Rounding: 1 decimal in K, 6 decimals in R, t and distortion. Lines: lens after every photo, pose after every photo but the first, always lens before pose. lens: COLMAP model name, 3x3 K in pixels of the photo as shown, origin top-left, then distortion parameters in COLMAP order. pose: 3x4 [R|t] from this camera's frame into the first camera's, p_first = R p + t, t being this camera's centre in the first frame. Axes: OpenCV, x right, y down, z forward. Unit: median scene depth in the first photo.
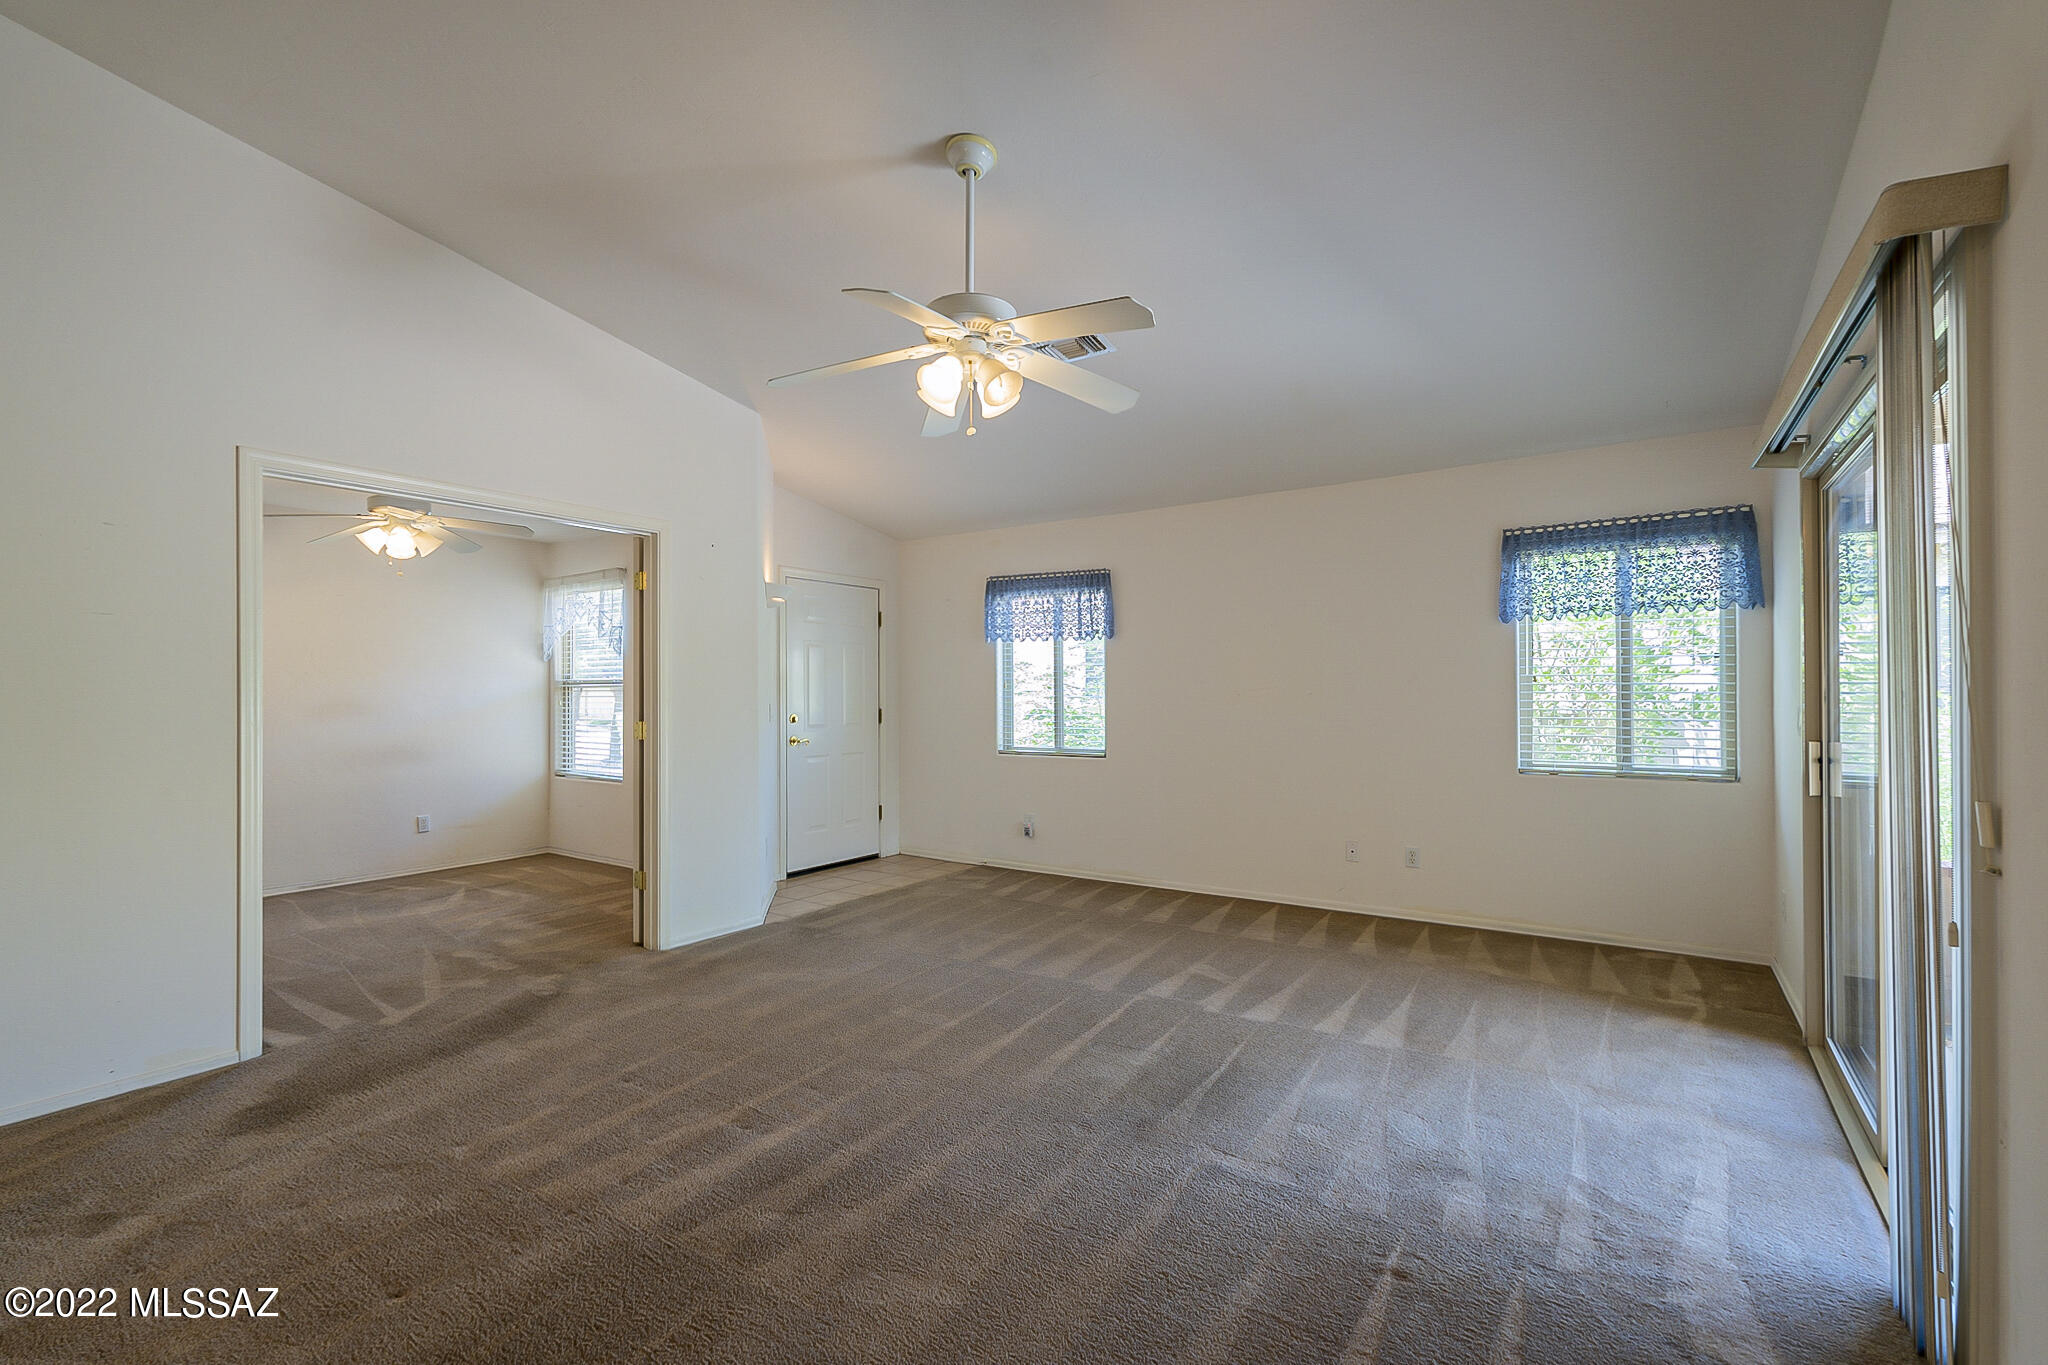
lens RADIAL K [[896.3, 0, 1032.9], [0, 896.3, 689.5], [0, 0, 1]] dist [0.001498, -0.000785]
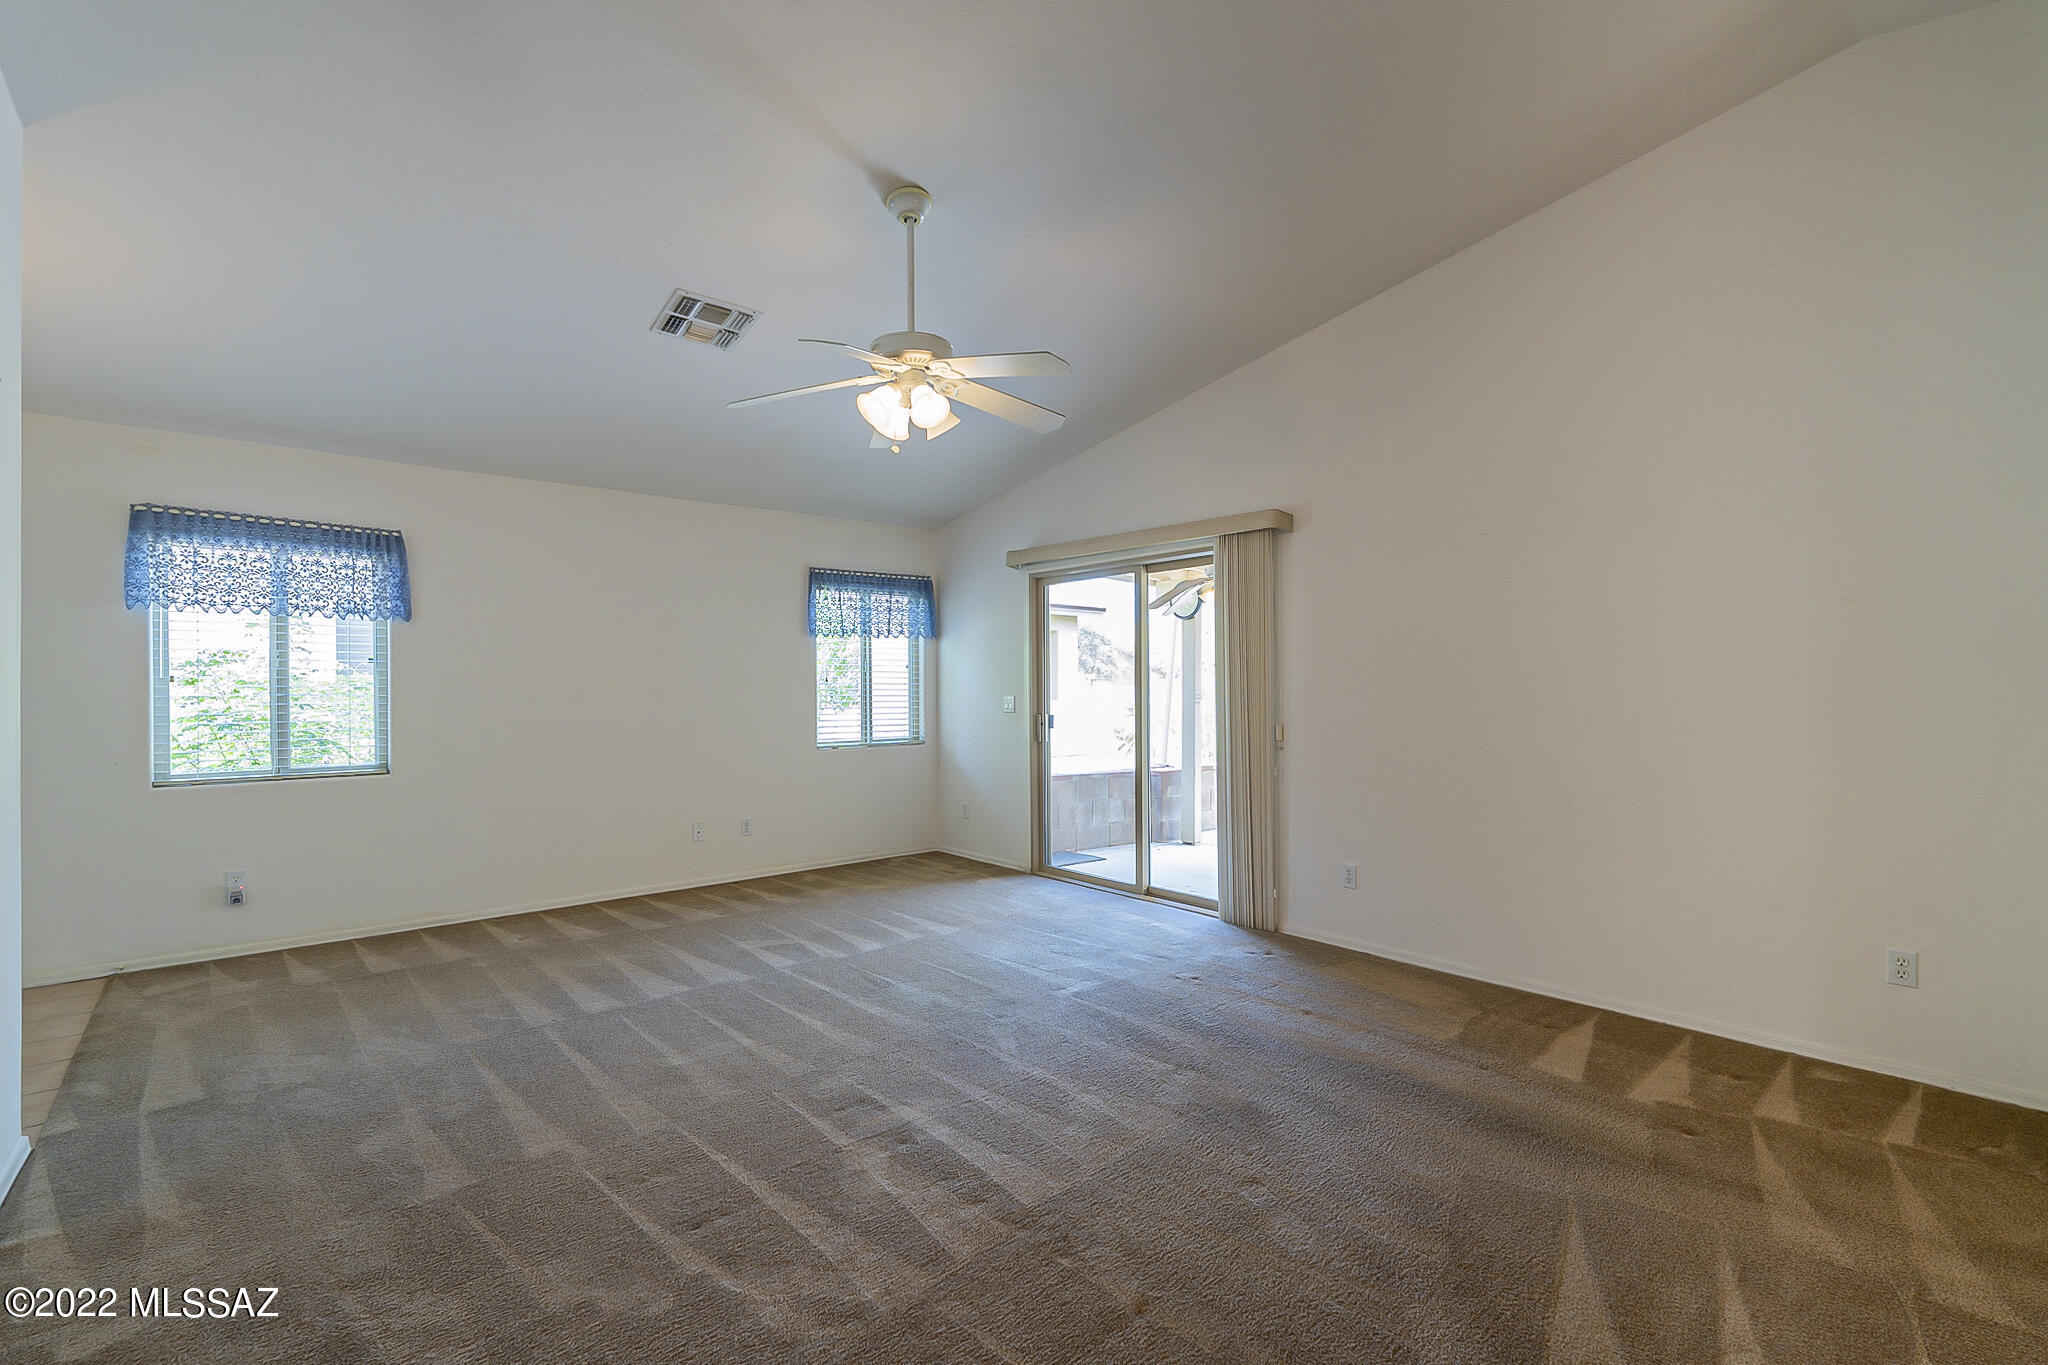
lens RADIAL K [[896.3, 0, 1017.1], [0, 896.3, 682.7], [0, 0, 1]] dist [0.001498, -0.000785]
pose [[0.270353, 0.006801, 0.962737, -0.695896], [-0.001436, 0.999977, -0.006661, 0.002140], [-0.962760, 0.000418, 0.270356, 0.357592]]
